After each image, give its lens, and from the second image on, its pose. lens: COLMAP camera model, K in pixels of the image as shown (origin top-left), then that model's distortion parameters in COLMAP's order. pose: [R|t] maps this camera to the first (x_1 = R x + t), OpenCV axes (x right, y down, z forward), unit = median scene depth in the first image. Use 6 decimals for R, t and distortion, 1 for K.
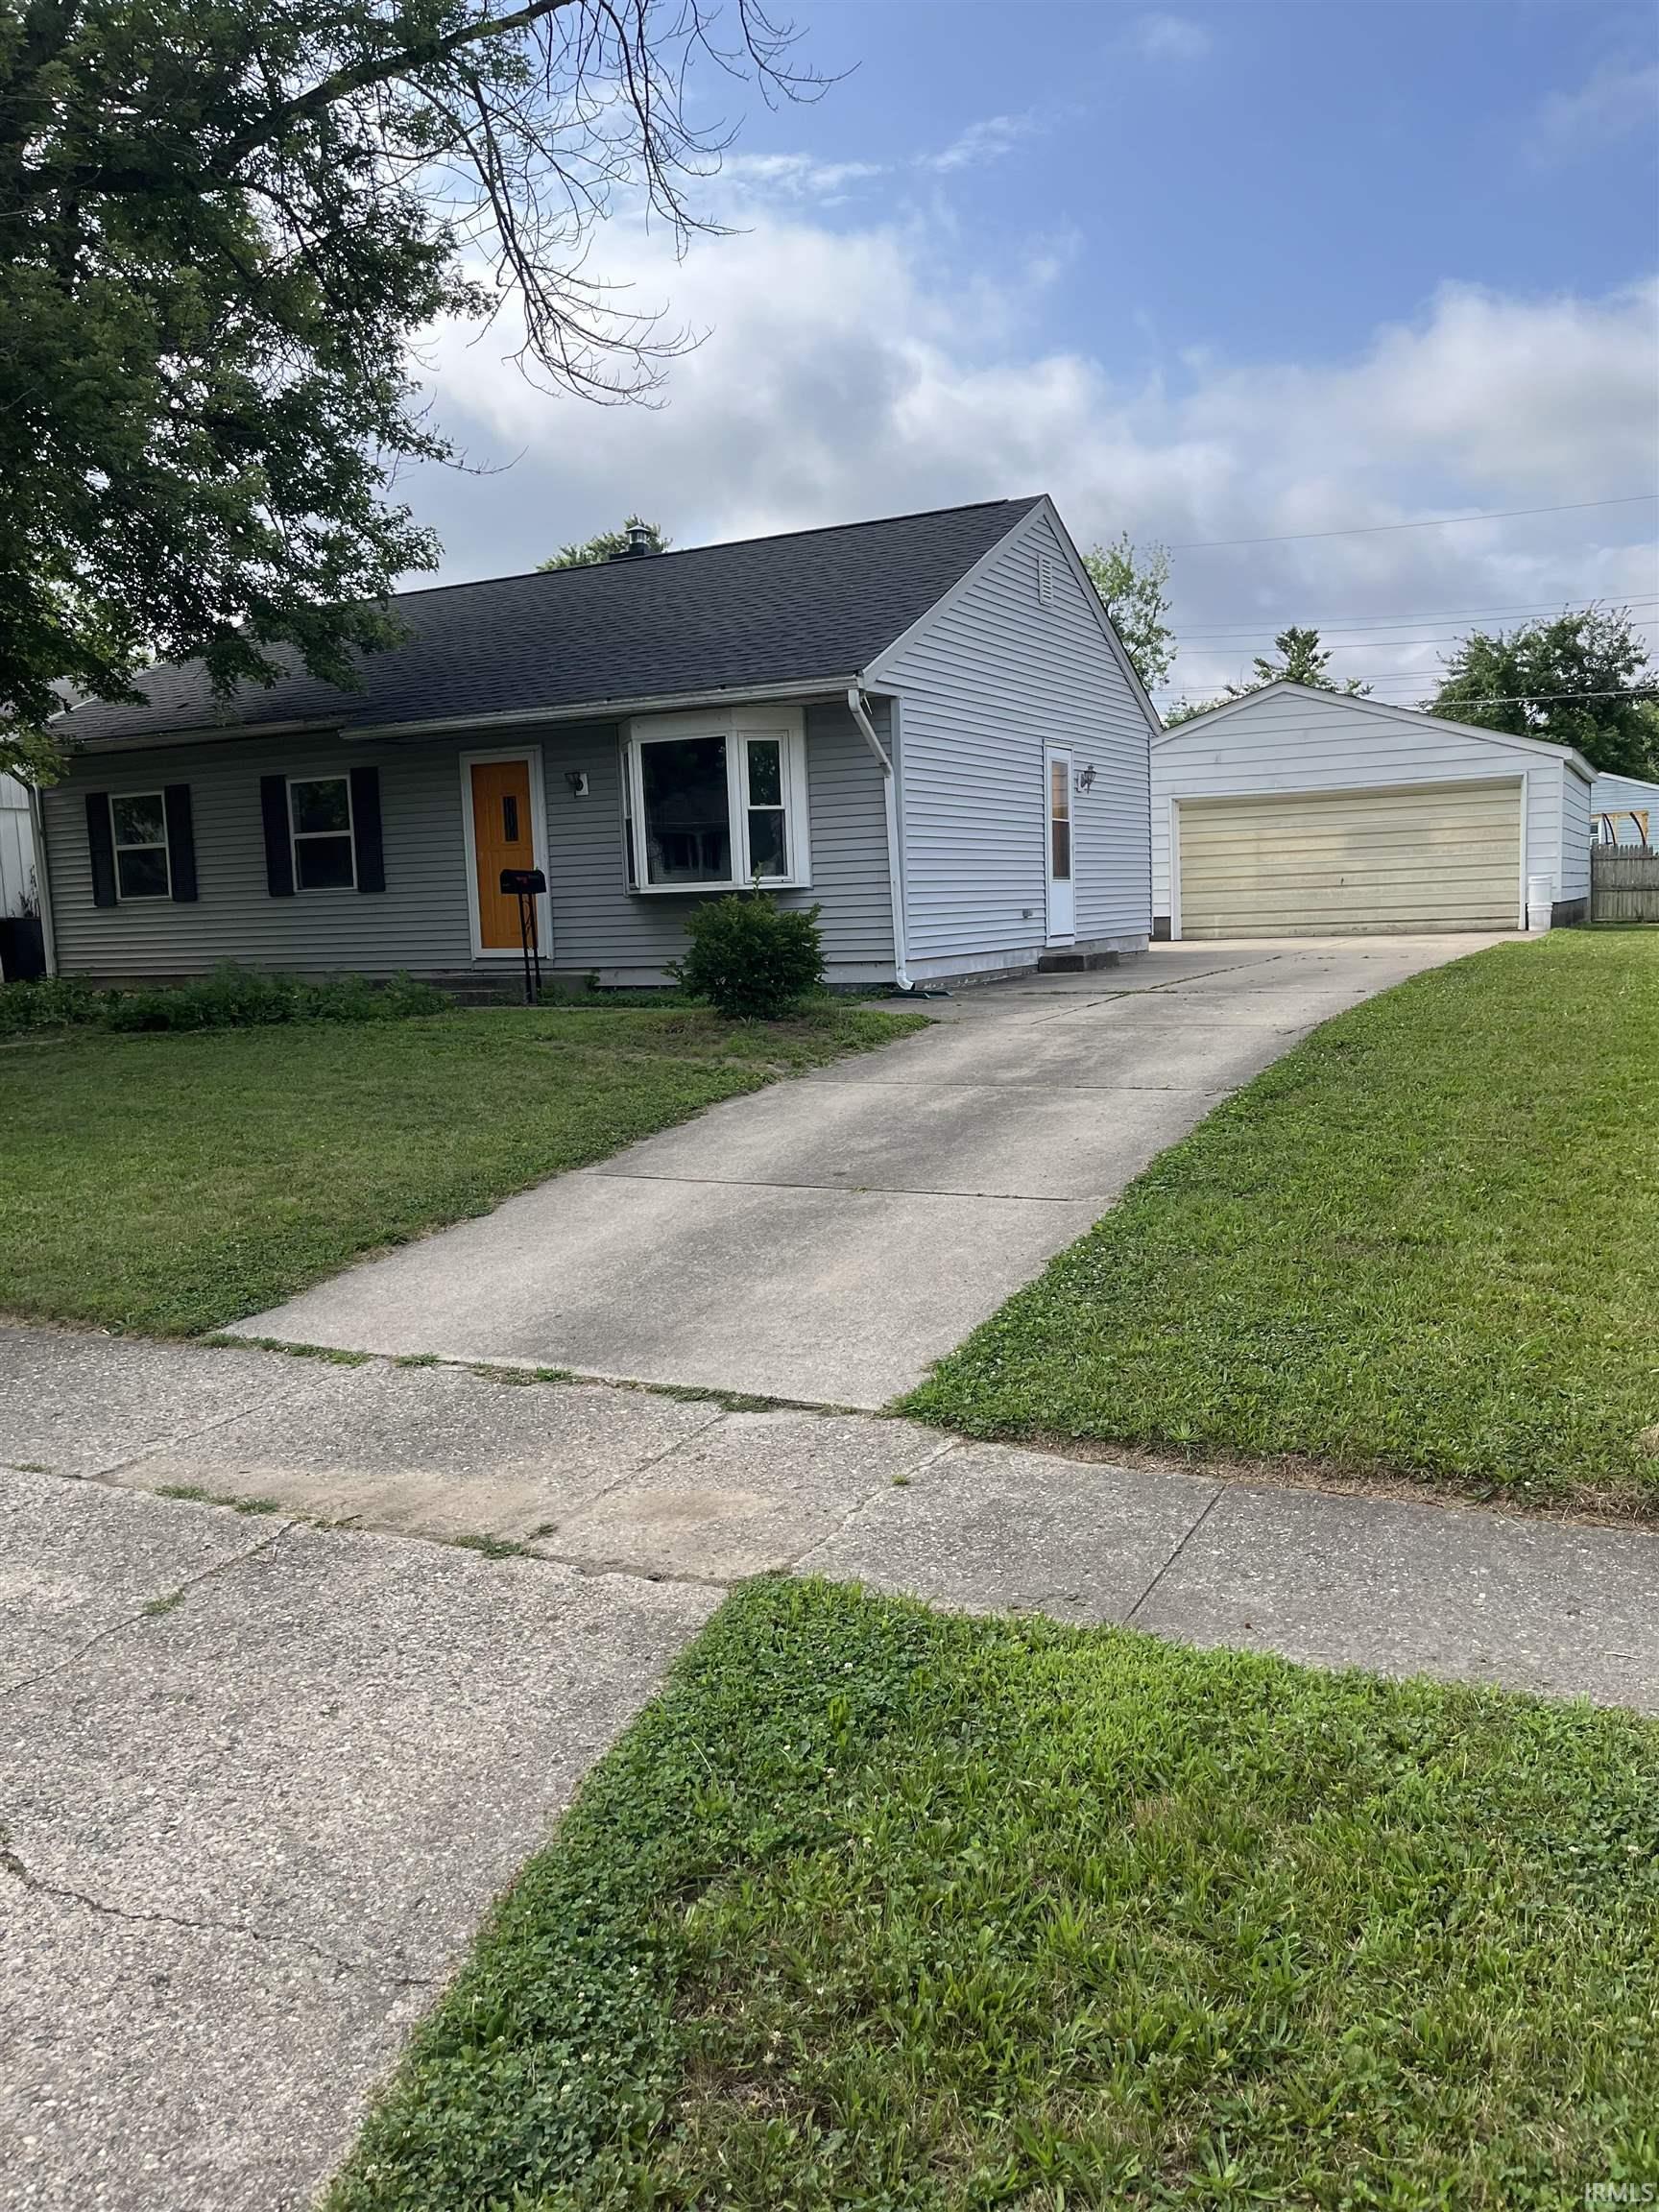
lens RADIAL K [[1686.1, 0, 830.0], [0, 1686.1, 1101.5], [0, 0, 1]] dist [0.021290, 0.002794]
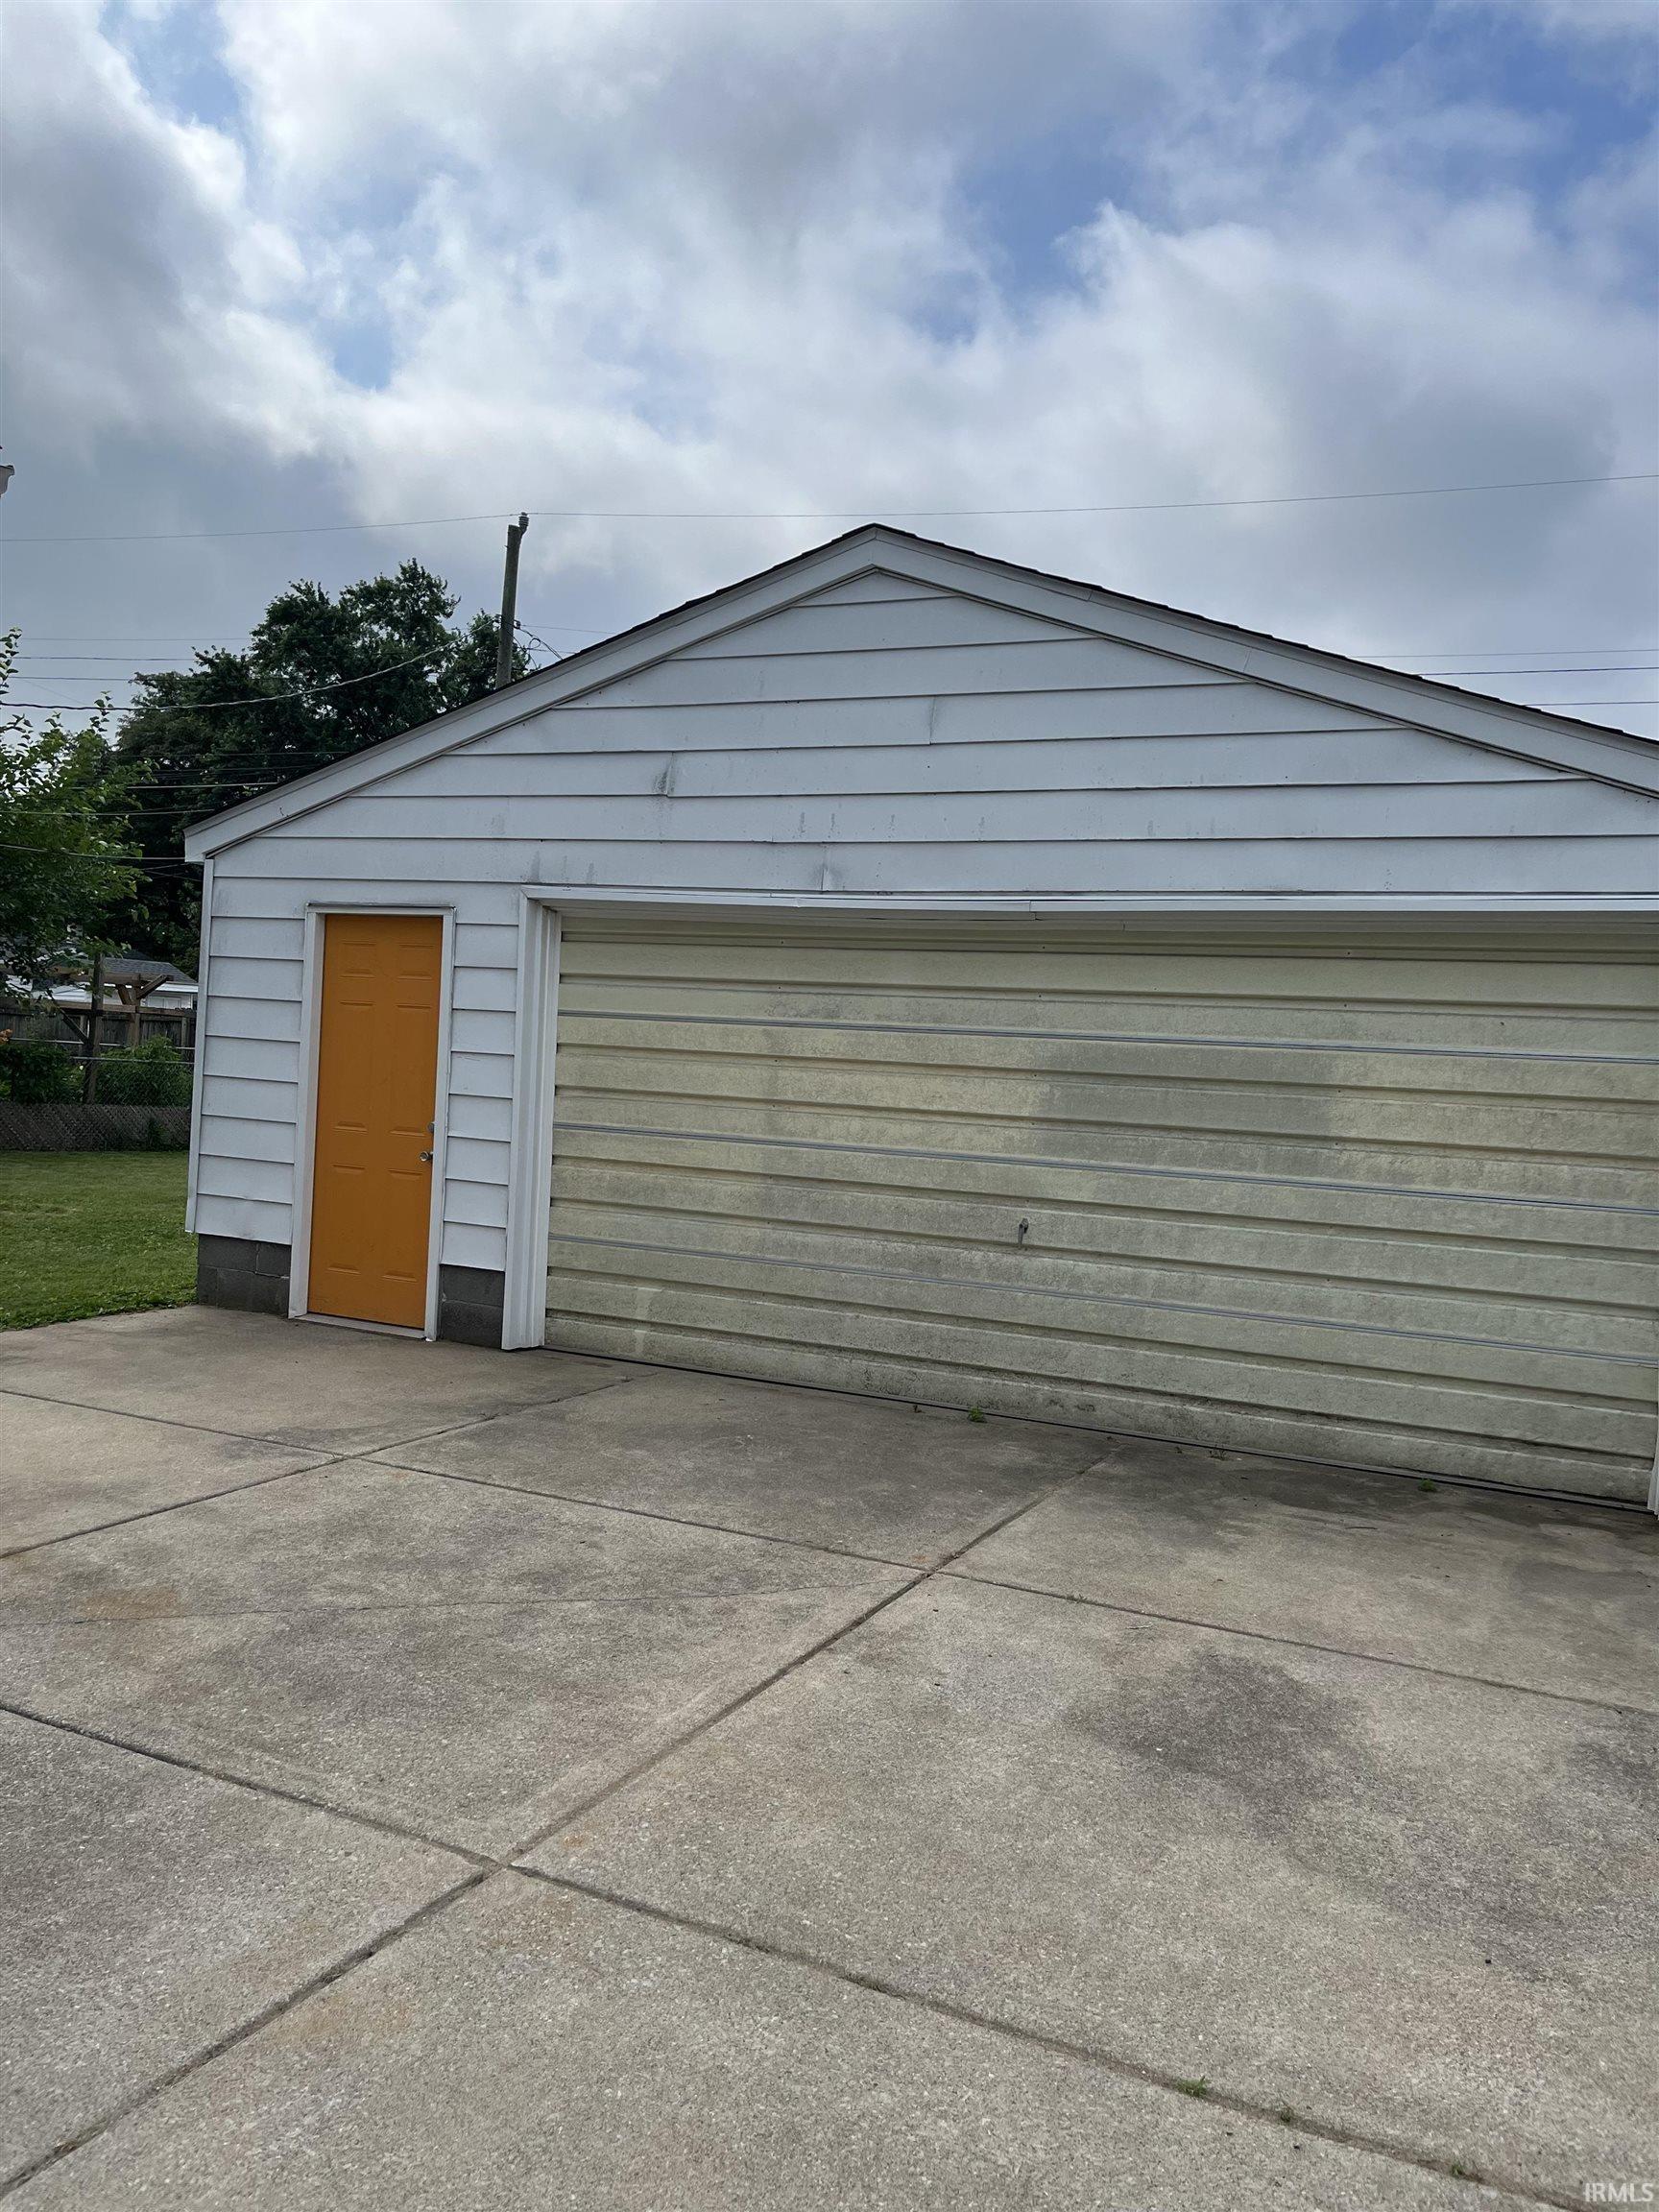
lens RADIAL K [[1686.1, 0, 832.4], [0, 1686.1, 1110.7], [0, 0, 1]] dist [0.021290, 0.002794]
pose [[0.994680, 0.096706, 0.035504, 0.380213], [-0.093282, 0.991749, -0.087932, -0.179931], [-0.043715, 0.084152, 0.995494, 1.048550]]
